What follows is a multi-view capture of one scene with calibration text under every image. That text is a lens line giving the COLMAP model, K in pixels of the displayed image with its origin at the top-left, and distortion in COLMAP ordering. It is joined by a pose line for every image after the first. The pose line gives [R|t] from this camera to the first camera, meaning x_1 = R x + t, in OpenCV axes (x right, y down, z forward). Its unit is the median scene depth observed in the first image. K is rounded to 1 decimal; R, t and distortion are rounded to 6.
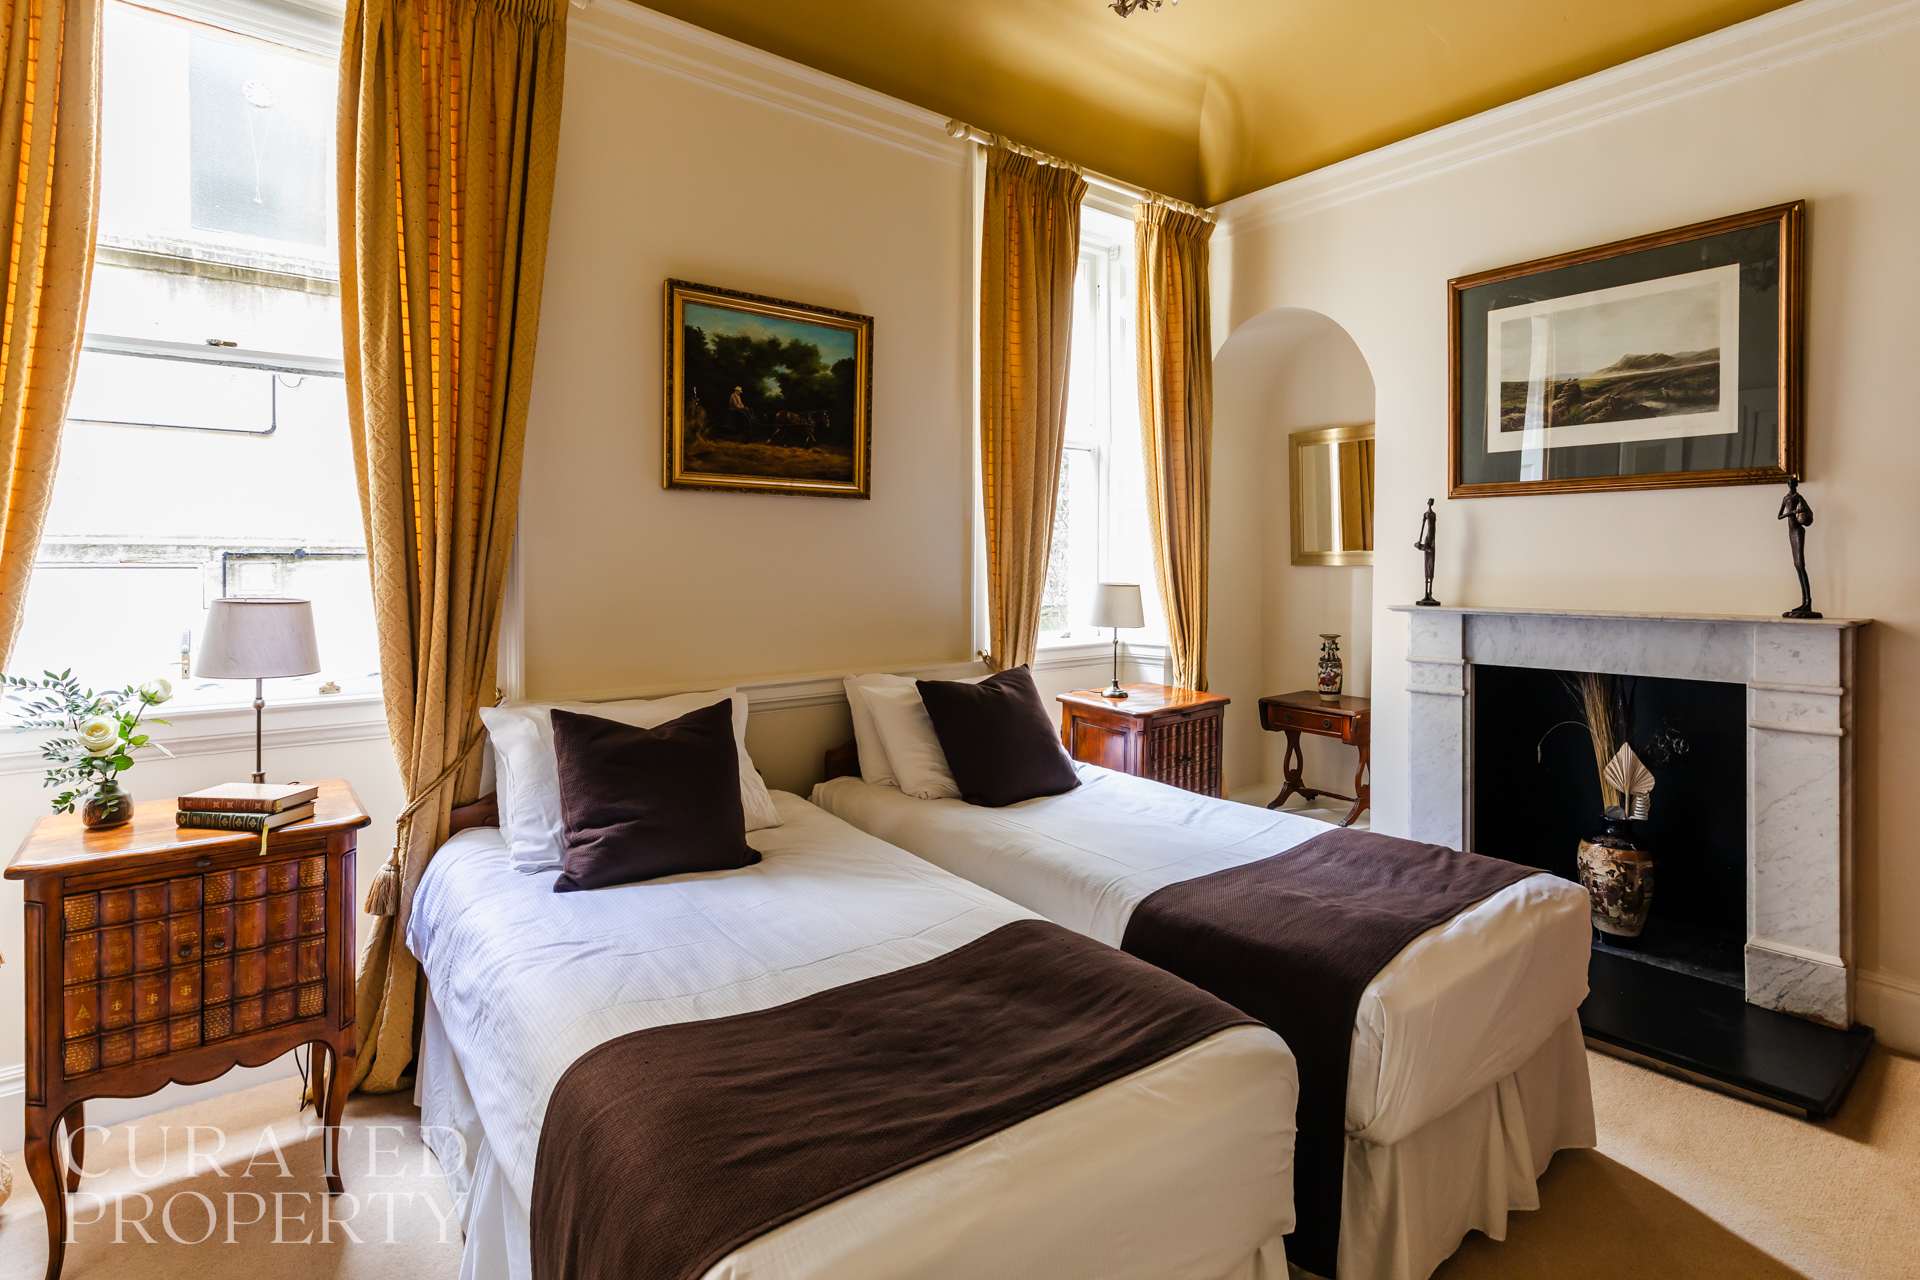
lens RADIAL K [[955.6, 0, 960.0], [0, 955.6, 567.6], [0, 0, 1]] dist [0.003946, 0.000060]
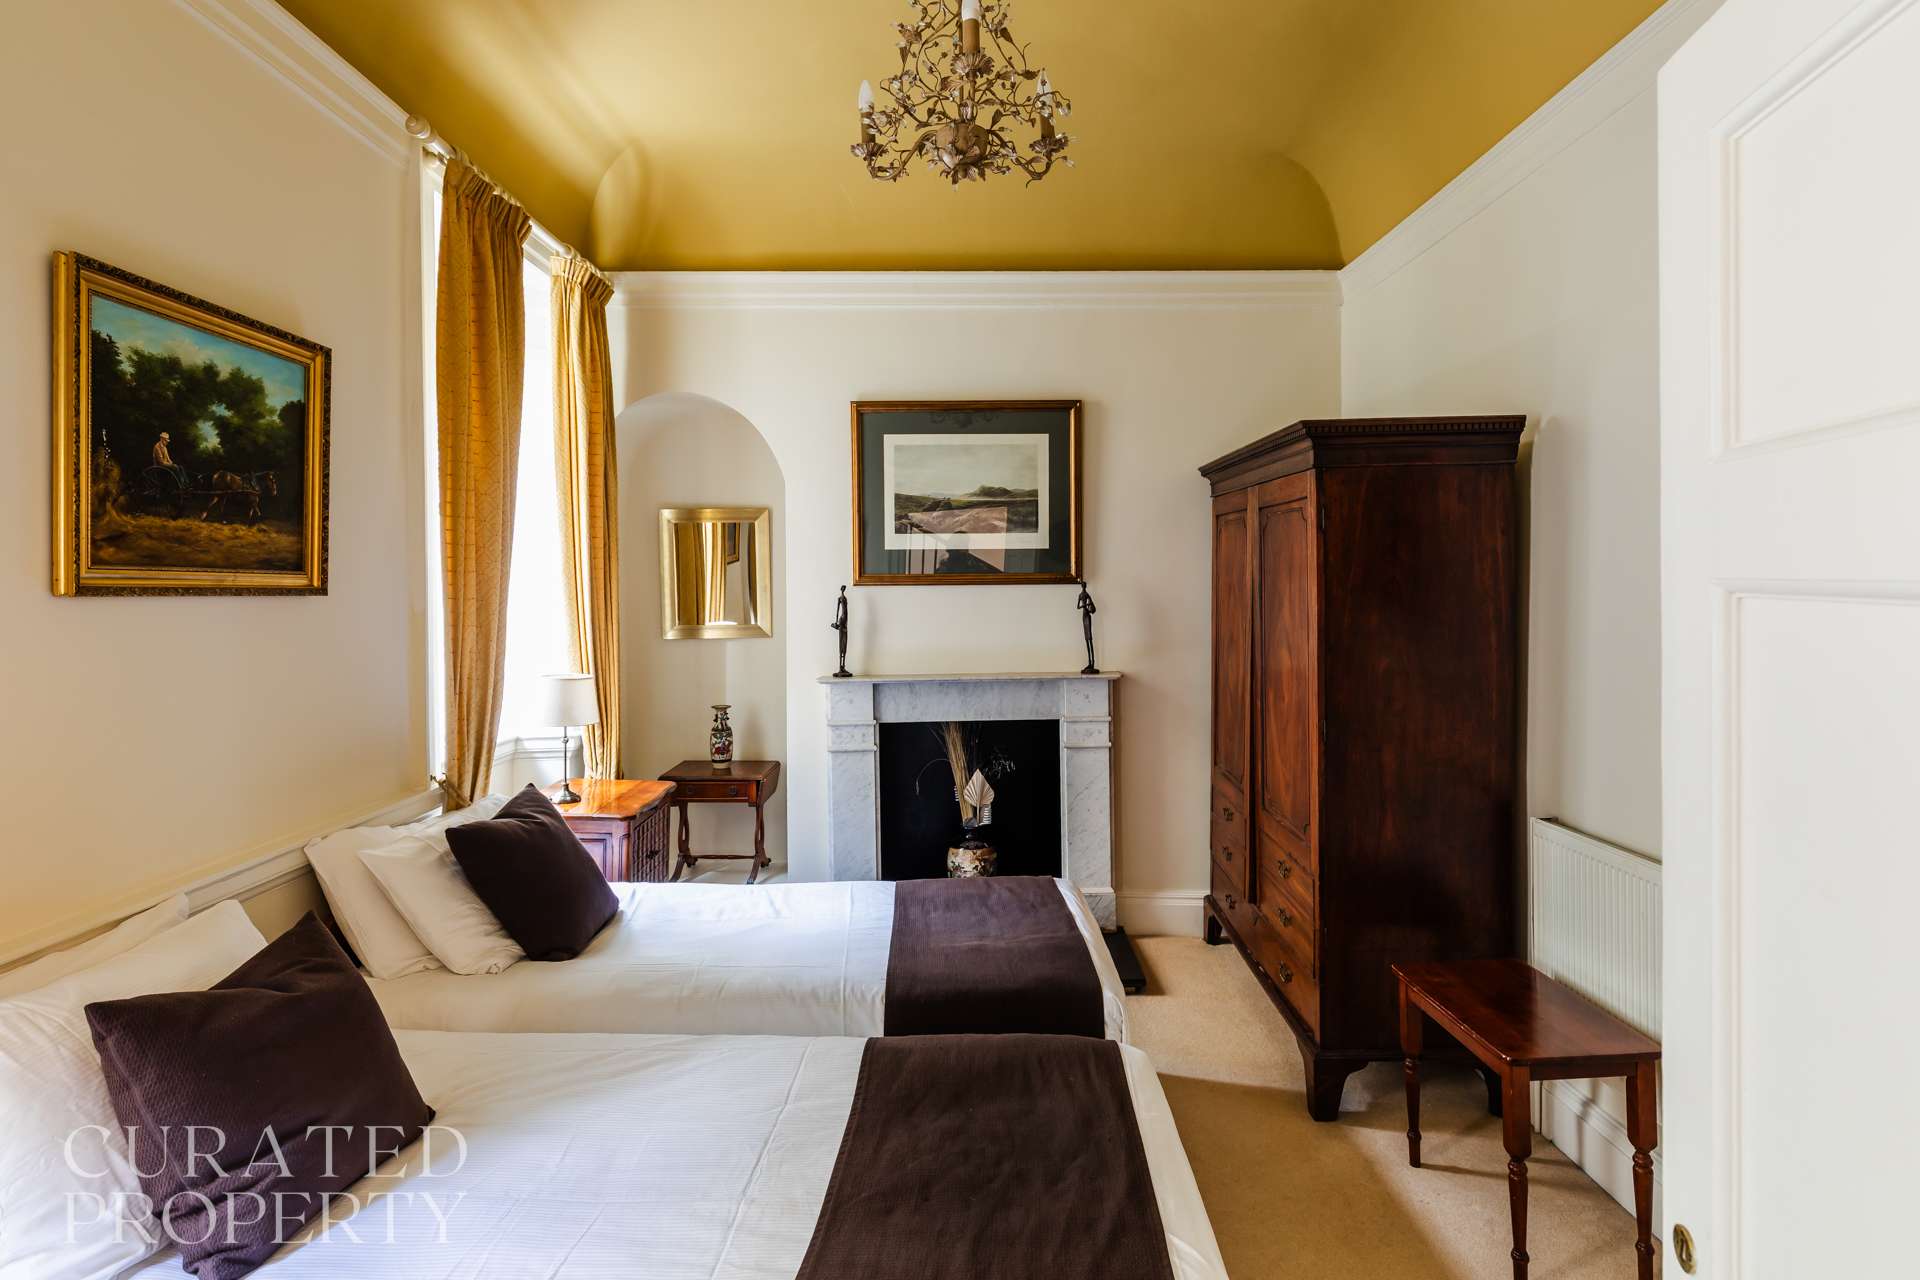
lens RADIAL K [[990.4, 0, 963.5], [0, 990.4, 598.6], [0, 0, 1]] dist [-0.003109, -0.001008]
pose [[0.614434, -0.016546, 0.788795, -0.513627], [0.018194, 0.999811, 0.006801, -0.084460], [-0.788759, 0.010172, 0.614619, 0.187849]]
